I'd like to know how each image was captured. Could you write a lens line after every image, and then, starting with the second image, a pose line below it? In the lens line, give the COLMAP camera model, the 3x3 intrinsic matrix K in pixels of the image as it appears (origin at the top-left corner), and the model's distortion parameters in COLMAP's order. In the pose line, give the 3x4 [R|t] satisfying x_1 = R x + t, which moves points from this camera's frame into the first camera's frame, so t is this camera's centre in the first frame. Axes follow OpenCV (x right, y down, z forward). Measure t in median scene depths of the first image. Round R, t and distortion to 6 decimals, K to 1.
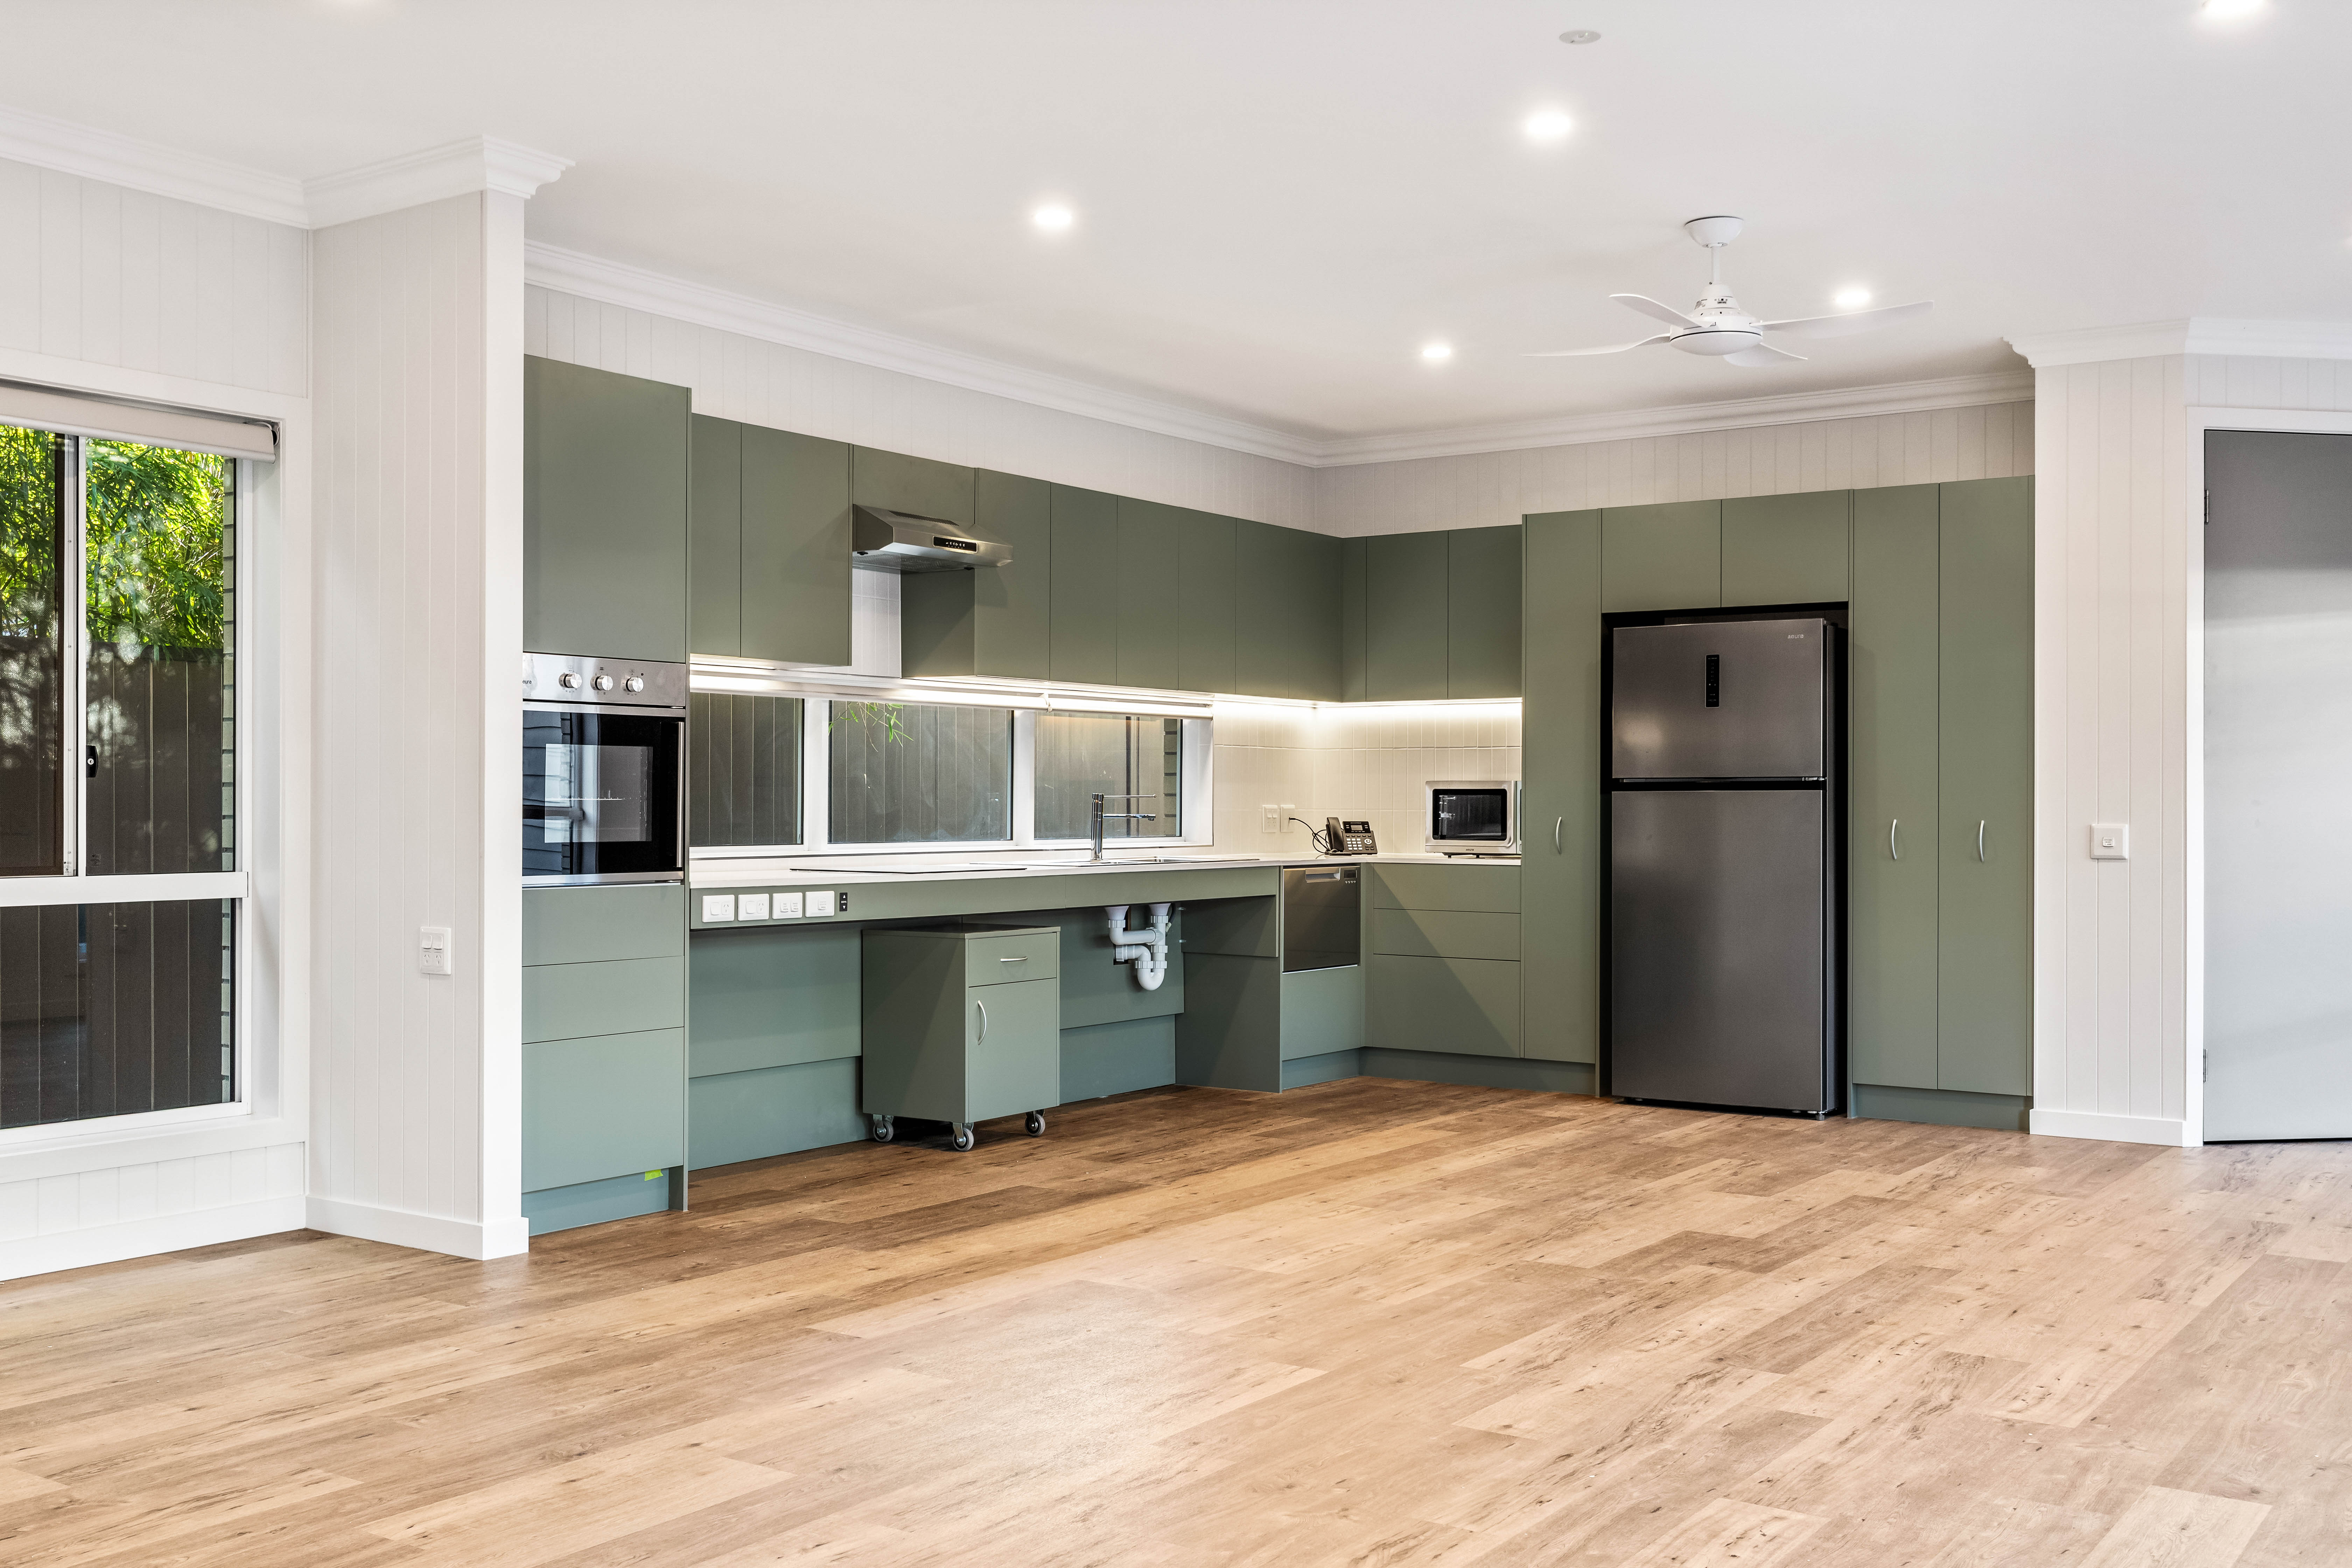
lens RADIAL K [[2240.7, 0, 1176.0], [0, 2240.7, 784.0], [0, 0, 1]] dist [0.003894, -0.000705]
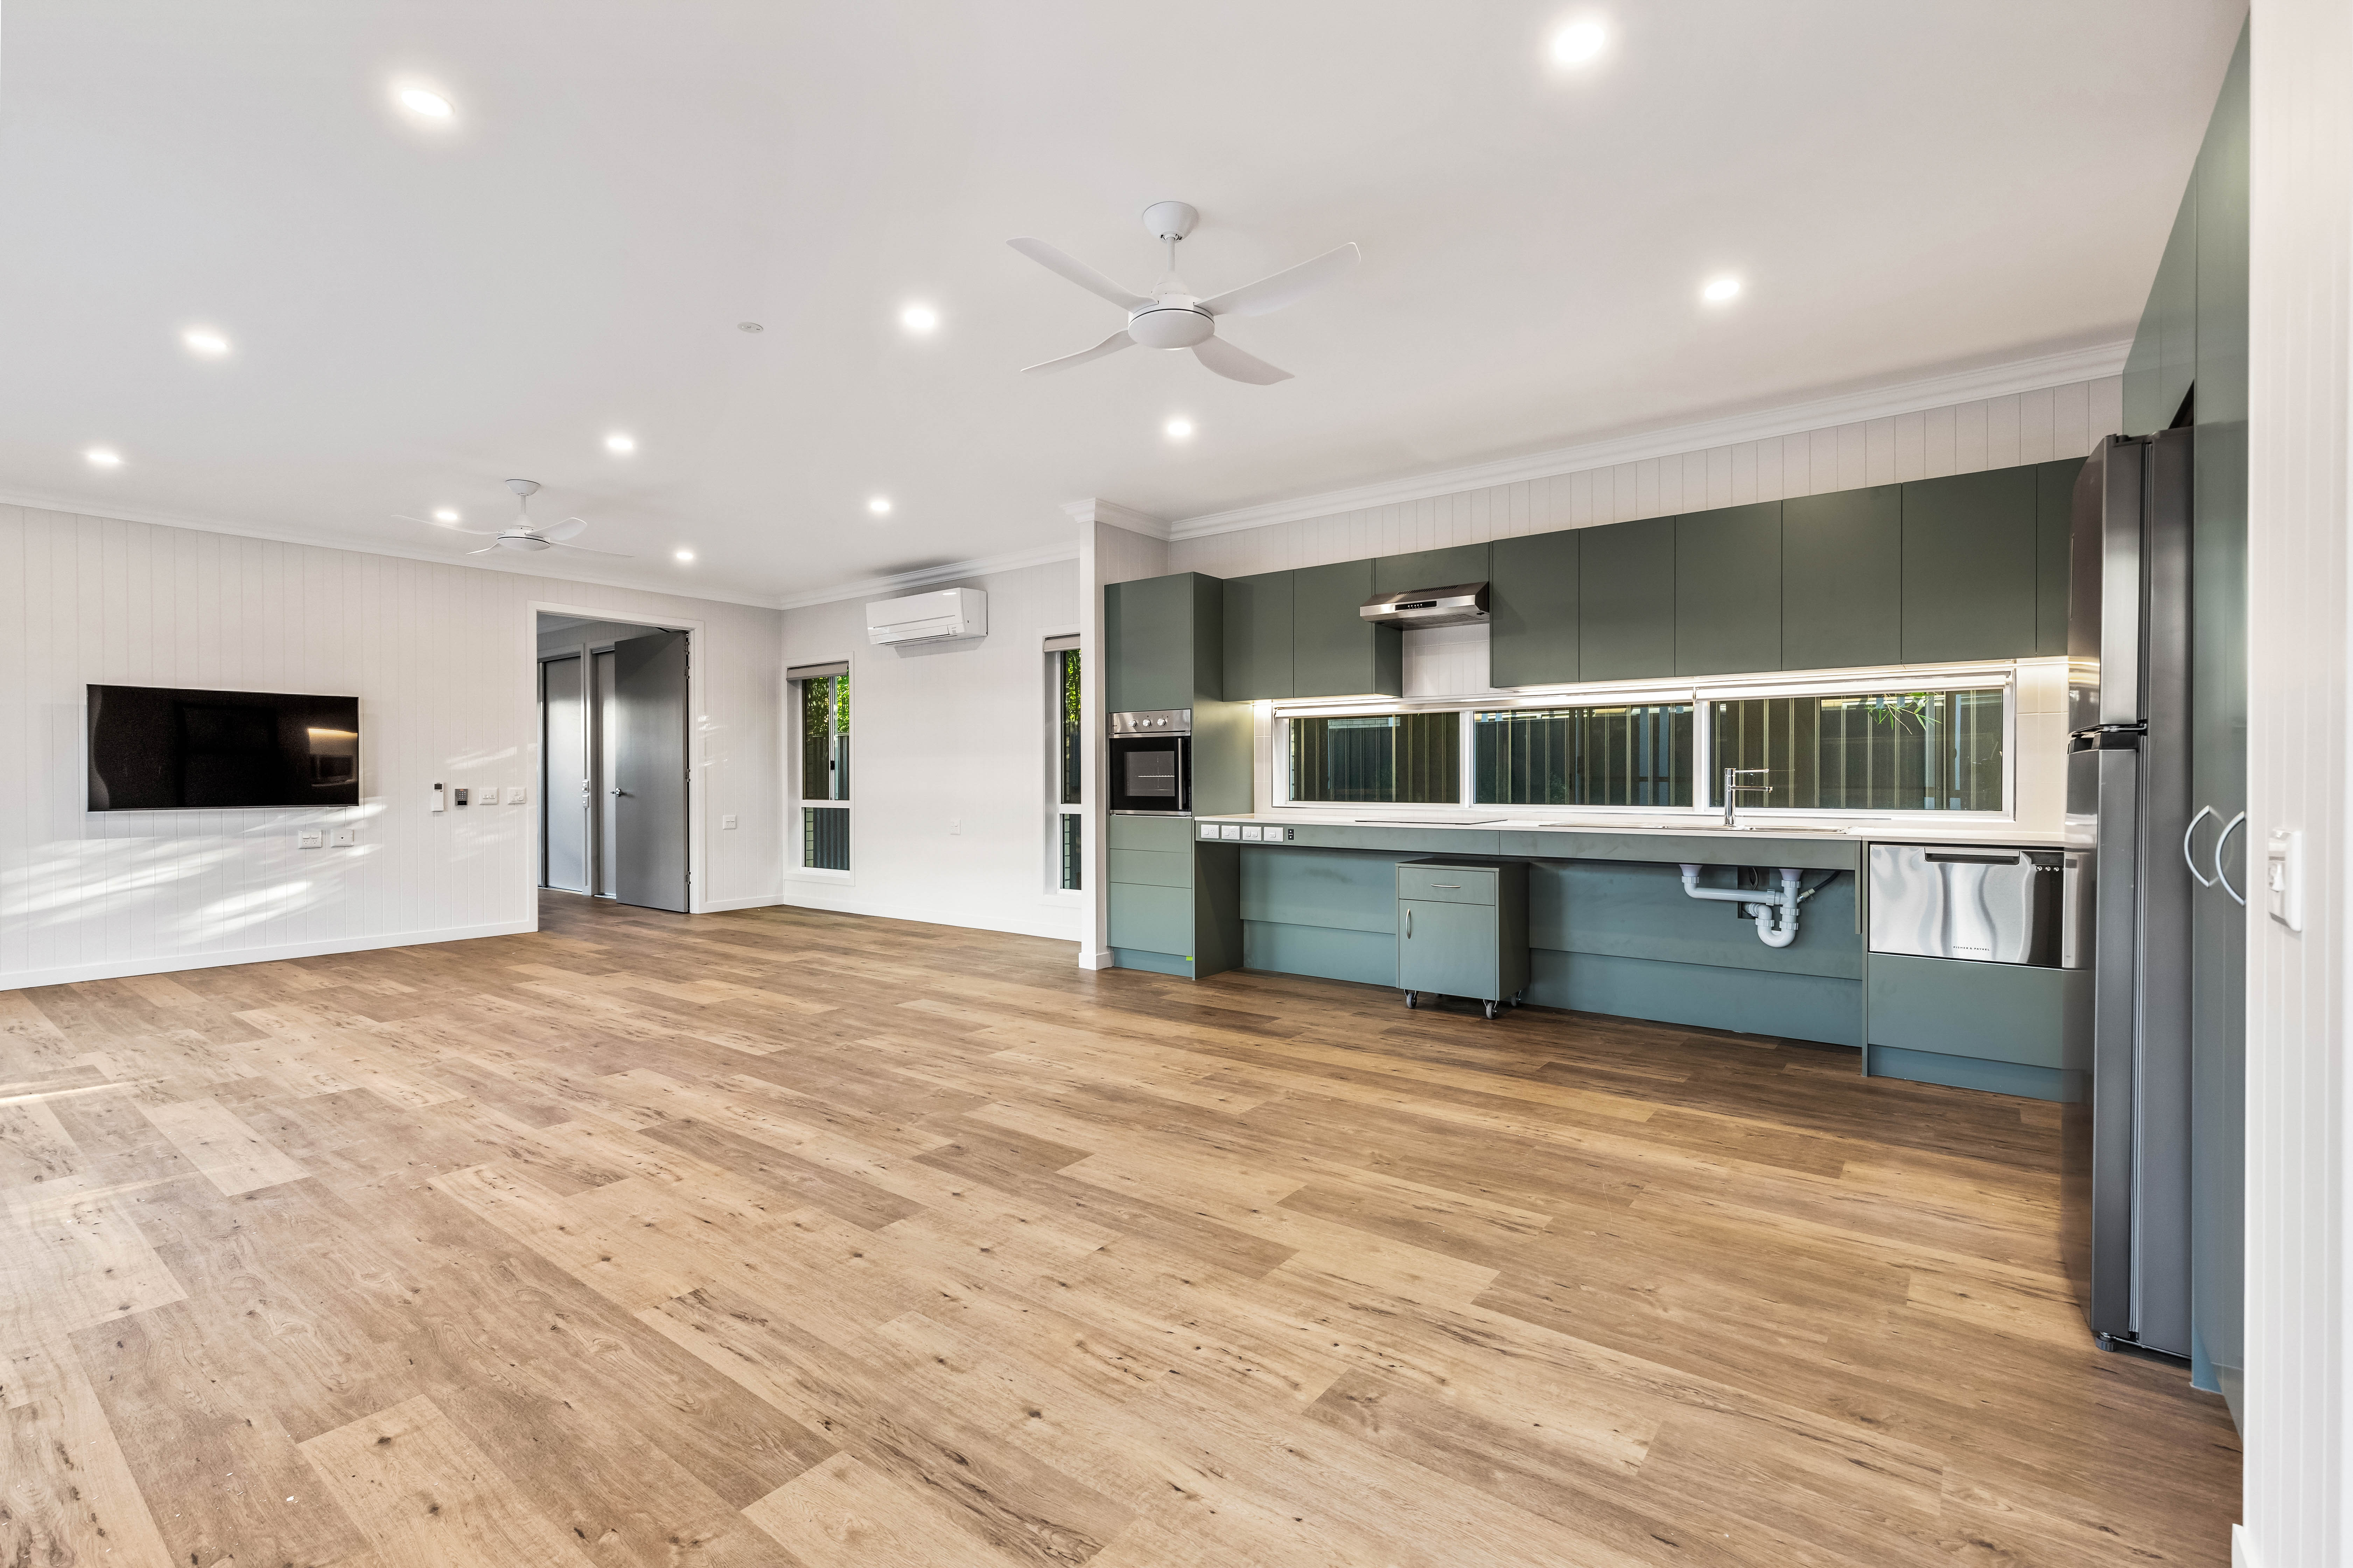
lens RADIAL K [[1051.3, 0, 1176.5], [0, 1051.3, 784.0], [0, 0, 1]] dist [0.000340, -0.000093]
pose [[-0.044731, 0.000872, -0.998999, 0.601160], [0.008358, 0.999965, 0.000499, 0.011226], [0.998964, -0.008328, -0.044736, 0.849754]]
